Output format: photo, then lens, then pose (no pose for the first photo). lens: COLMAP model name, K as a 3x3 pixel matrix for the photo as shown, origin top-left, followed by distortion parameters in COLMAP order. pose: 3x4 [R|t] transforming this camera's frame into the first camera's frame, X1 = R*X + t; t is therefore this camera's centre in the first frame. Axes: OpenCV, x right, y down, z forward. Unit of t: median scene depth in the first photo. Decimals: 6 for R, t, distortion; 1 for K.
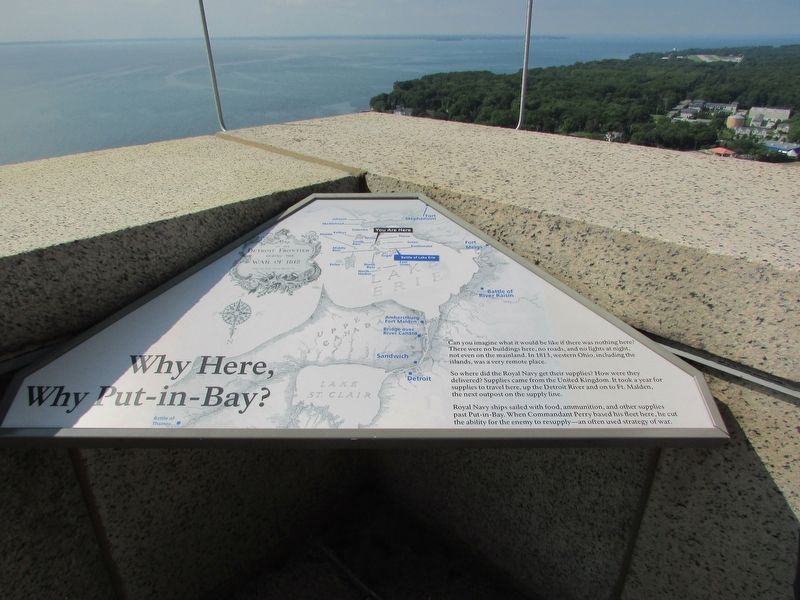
lens RADIAL K [[561.8, 0, 400.0], [0, 561.8, 300.0], [0, 0, 1]] dist [-0.063046, 0.044108]
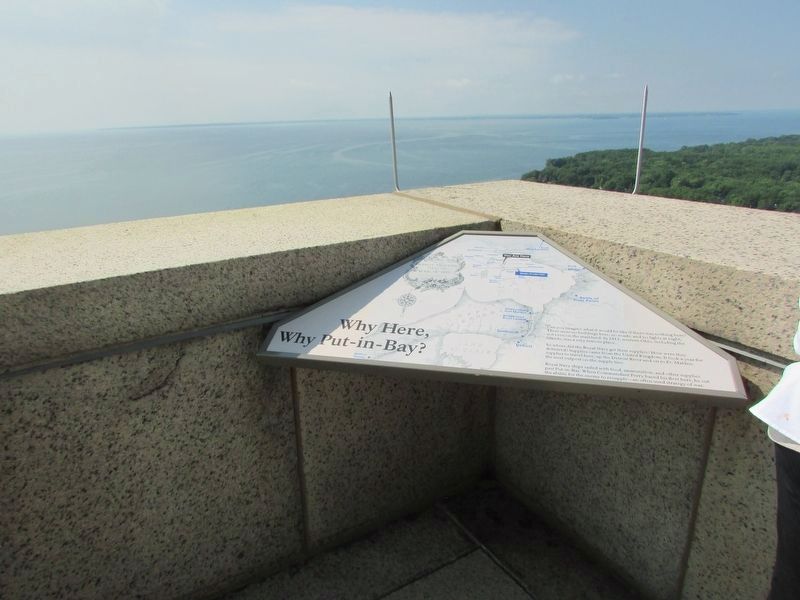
lens RADIAL K [[561.8, 0, 400.0], [0, 561.8, 300.0], [0, 0, 1]] dist [-0.063046, 0.044108]
pose [[0.966757, 0.057458, -0.249158, 0.069638], [-0.088268, 0.989518, -0.114295, 0.193765], [0.239980, 0.132488, 0.961695, -0.465745]]
